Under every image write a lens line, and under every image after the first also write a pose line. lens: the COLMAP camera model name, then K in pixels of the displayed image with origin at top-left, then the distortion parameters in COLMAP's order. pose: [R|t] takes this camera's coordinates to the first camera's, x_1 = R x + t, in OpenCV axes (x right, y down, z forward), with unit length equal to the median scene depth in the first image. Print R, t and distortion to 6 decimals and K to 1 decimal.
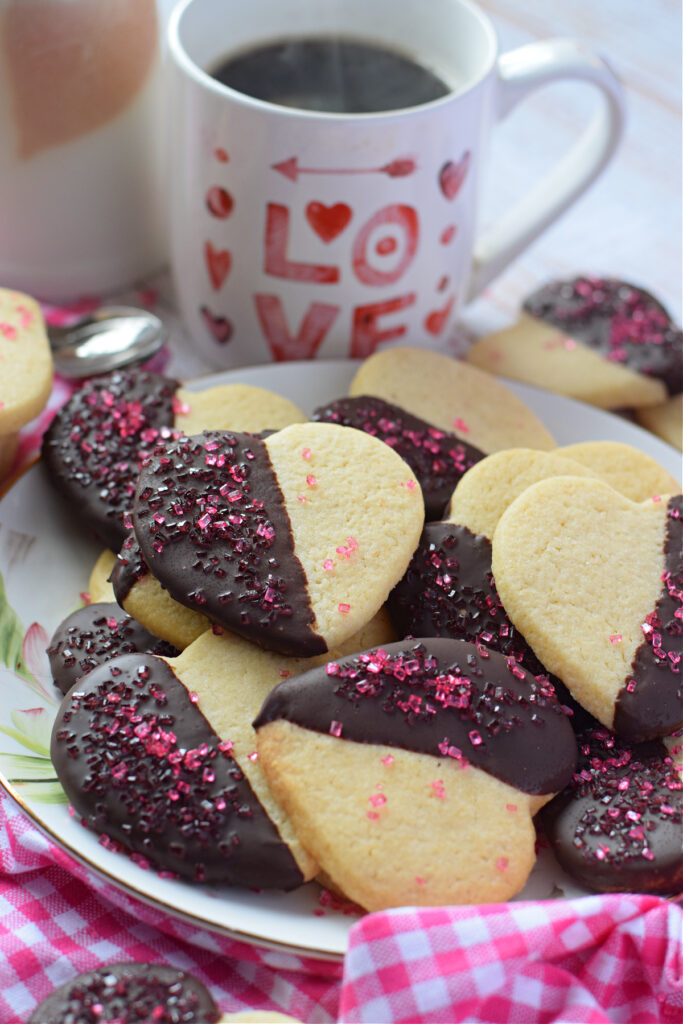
lens RADIAL K [[2378.8, 0, 383.6], [0, 2378.8, 515.3], [0, 0, 1]] dist [-0.102926, -0.066662]
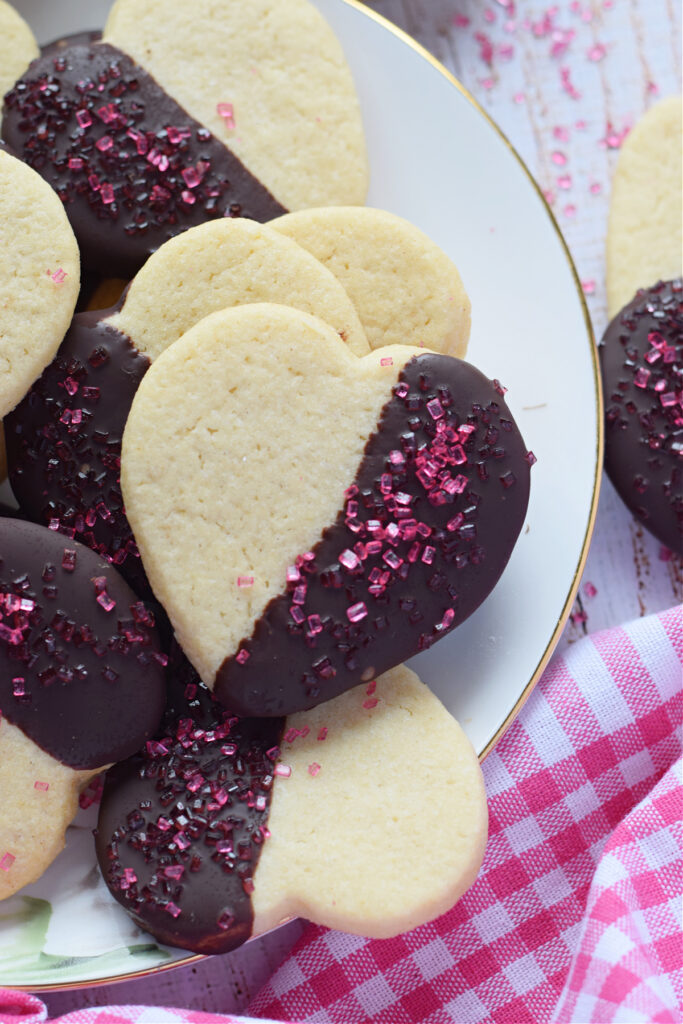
lens RADIAL K [[2406.3, 0, 341.5], [0, 2406.3, 512.0], [0, 0, 1]] dist [-0.051811, -0.993059]
pose [[0.957138, 0.248798, -0.148276, 0.231257], [-0.141397, 0.848189, 0.510473, -0.354499], [0.252771, -0.467627, 0.847013, 0.370316]]
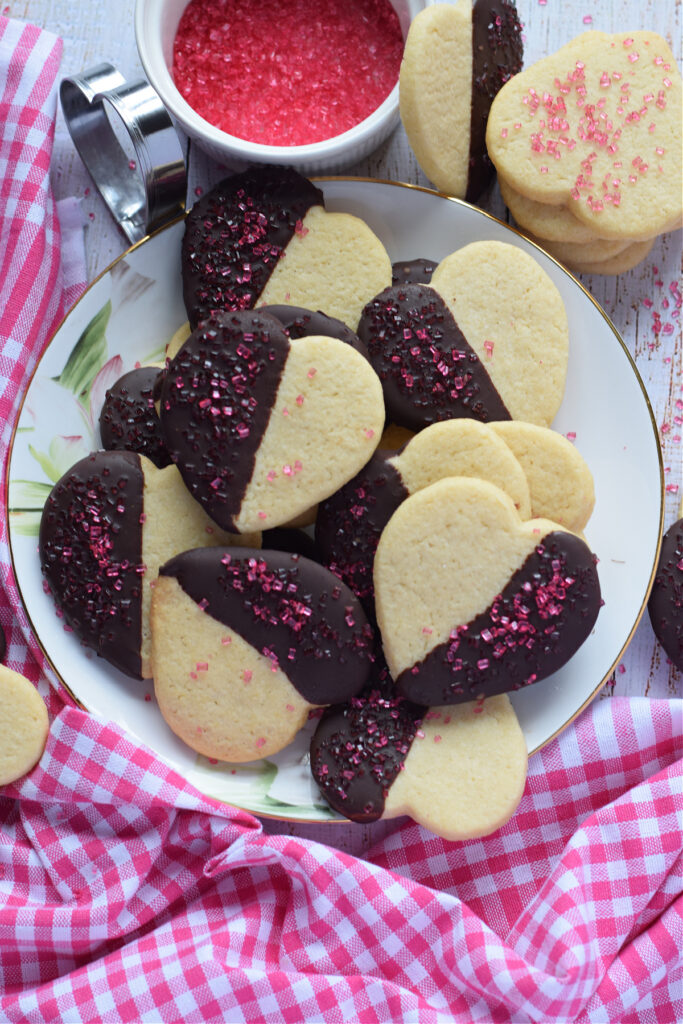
lens RADIAL K [[2311.8, 0, 341.5], [0, 2311.8, 512.0], [0, 0, 1]] dist [-0.077241, 0.773360]
pose [[0.844278, 0.507433, -0.172355, 0.245584], [-0.298877, 0.712794, 0.634505, -0.805702], [0.444822, -0.484186, 0.753457, 0.021253]]
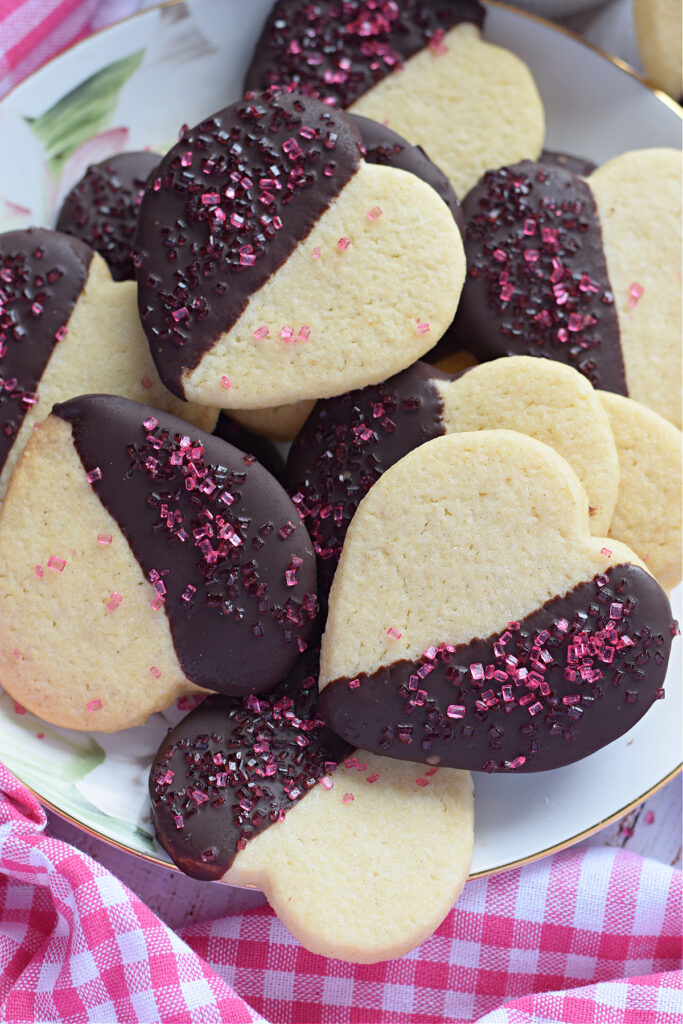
lens RADIAL K [[2378.8, 0, 383.6], [0, 2378.8, 515.3], [0, 0, 1]] dist [-0.102926, -0.066662]
pose [[0.599270, 0.755168, -0.265699, 0.292099], [-0.540245, 0.626418, 0.561904, -0.461286], [0.590771, -0.193190, 0.783369, 0.314627]]
